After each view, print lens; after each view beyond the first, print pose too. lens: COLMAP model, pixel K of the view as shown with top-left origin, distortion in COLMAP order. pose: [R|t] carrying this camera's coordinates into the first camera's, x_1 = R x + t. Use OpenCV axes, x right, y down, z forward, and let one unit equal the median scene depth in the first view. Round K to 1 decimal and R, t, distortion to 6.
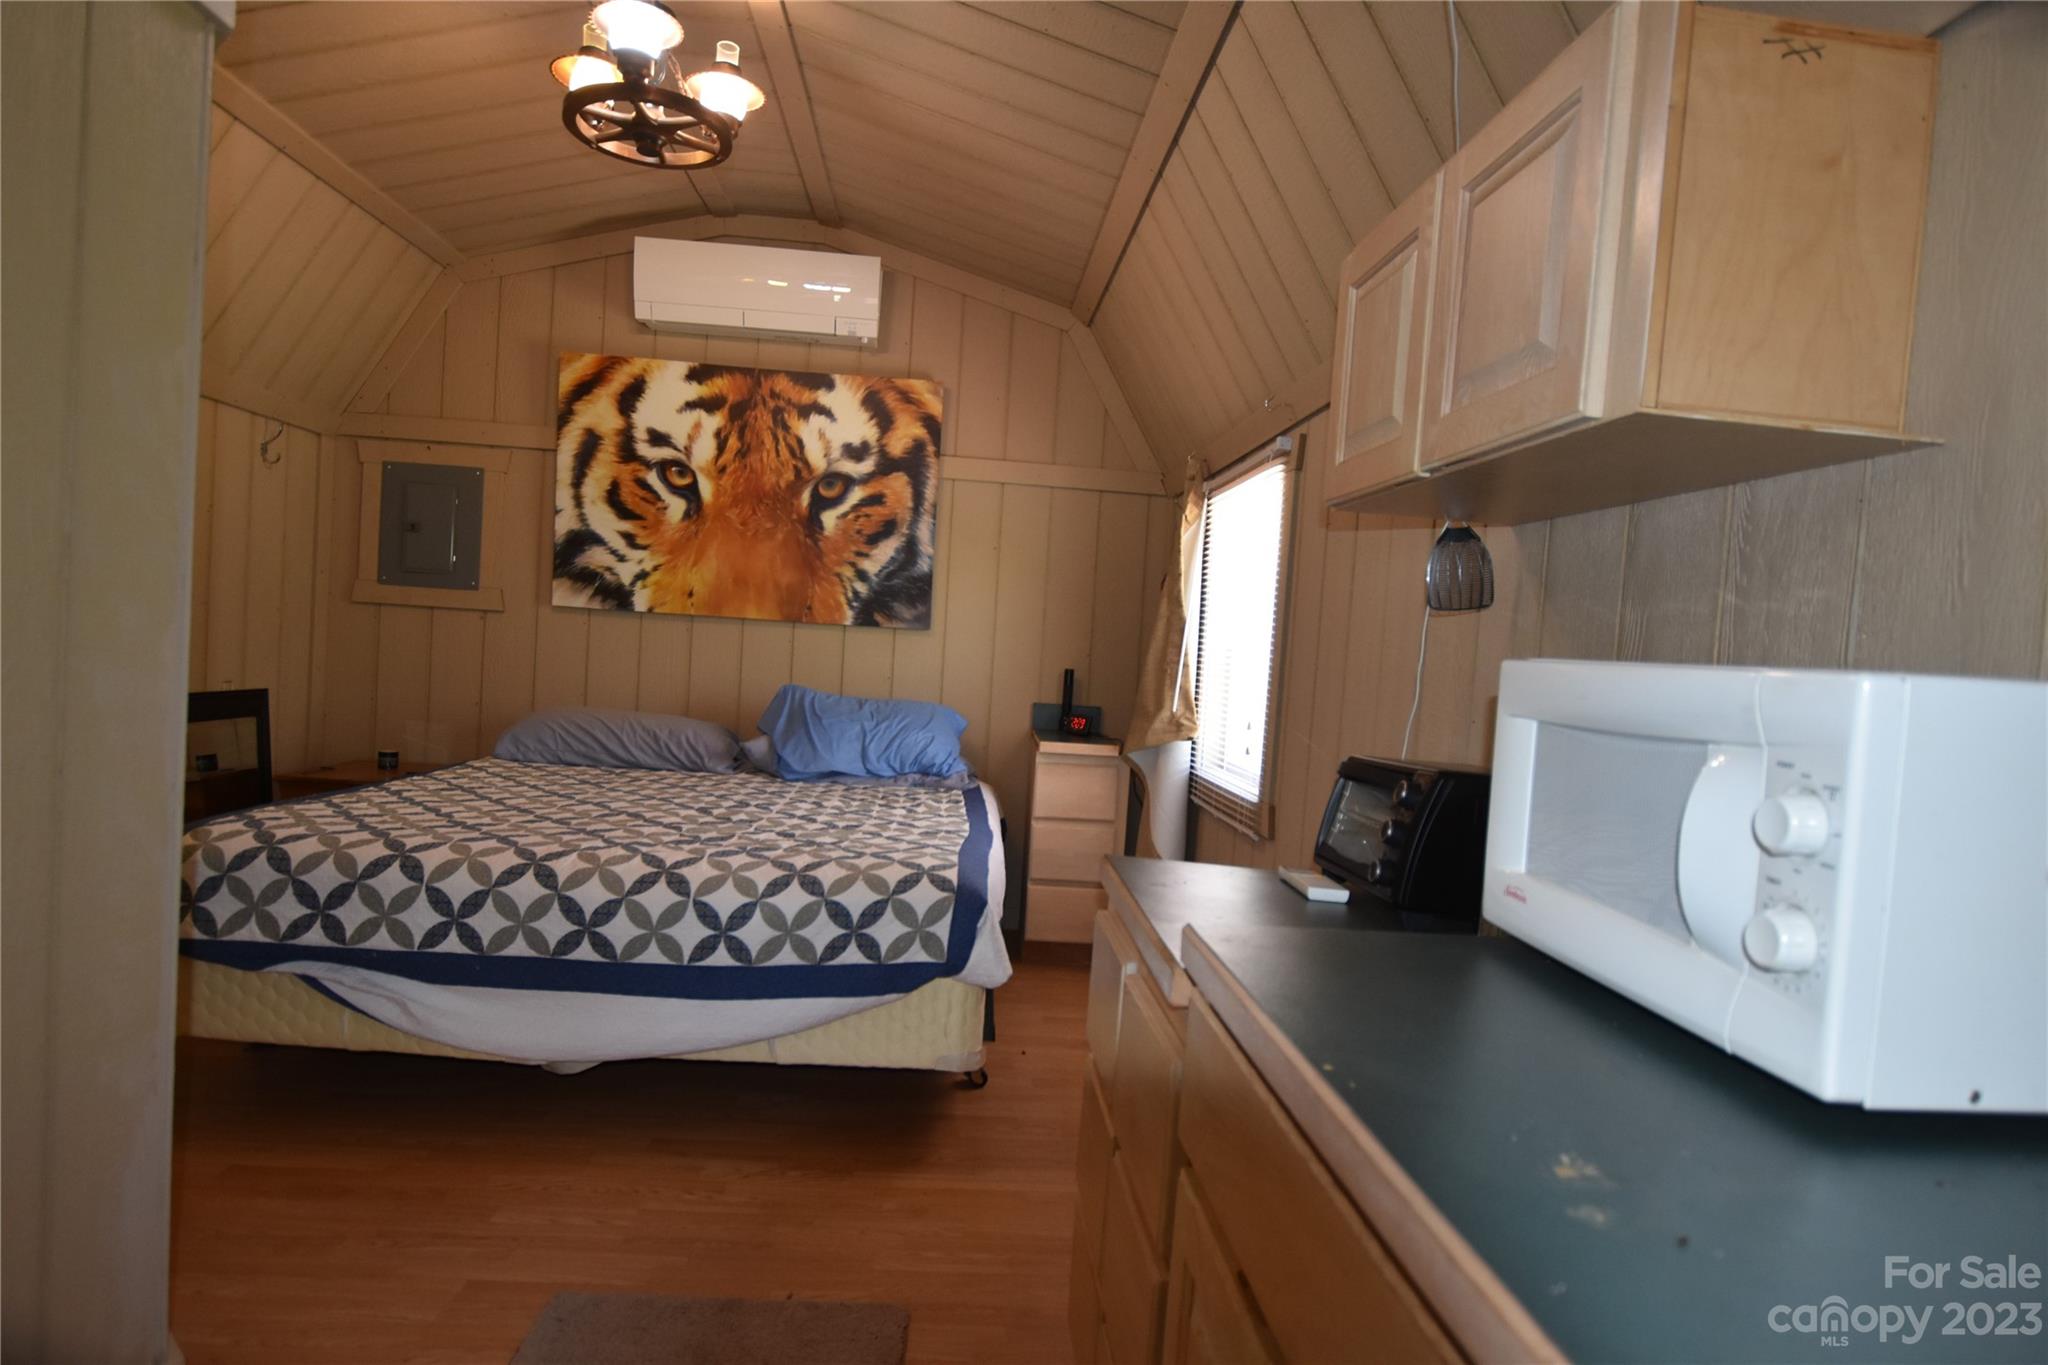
lens RADIAL K [[1092.3, 0, 1028.6], [0, 1092.3, 687.7], [0, 0, 1]] dist [0.001369, 0.000576]
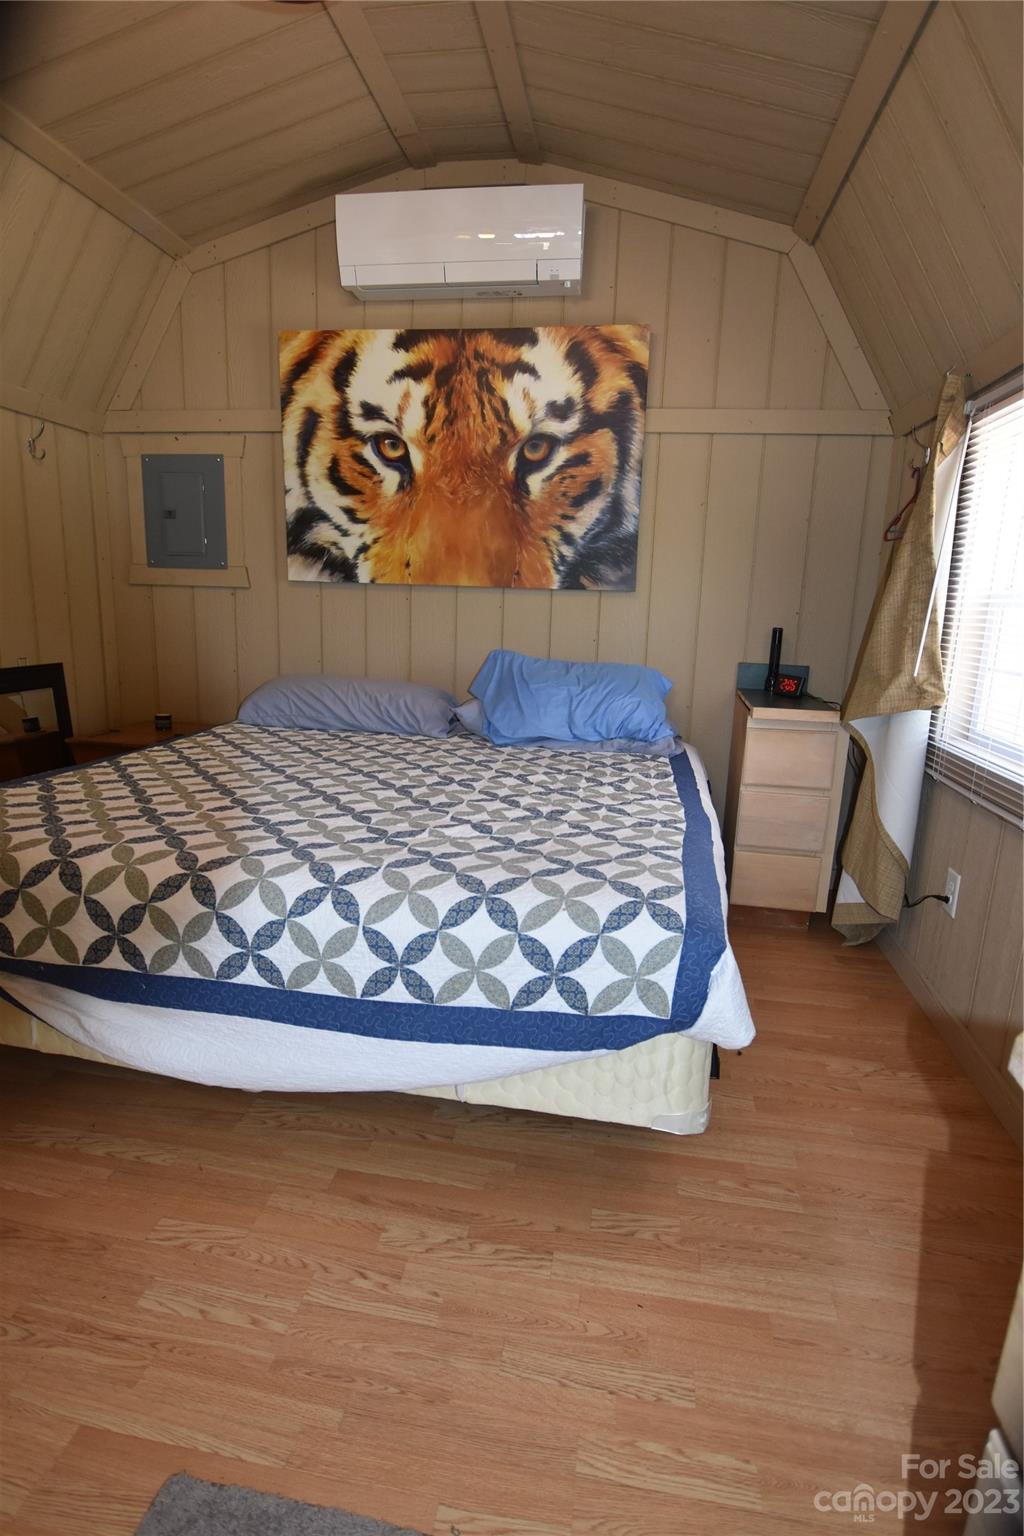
lens RADIAL K [[790.8, 0, 512.0], [0, 790.8, 768.0], [0, 0, 1]] dist [-0.023145, 0.000540]
pose [[0.973805, 0.016862, -0.226757, -0.035374], [0.019835, 0.987146, 0.158584, -0.010748], [0.226516, -0.158928, 0.960954, 0.266151]]
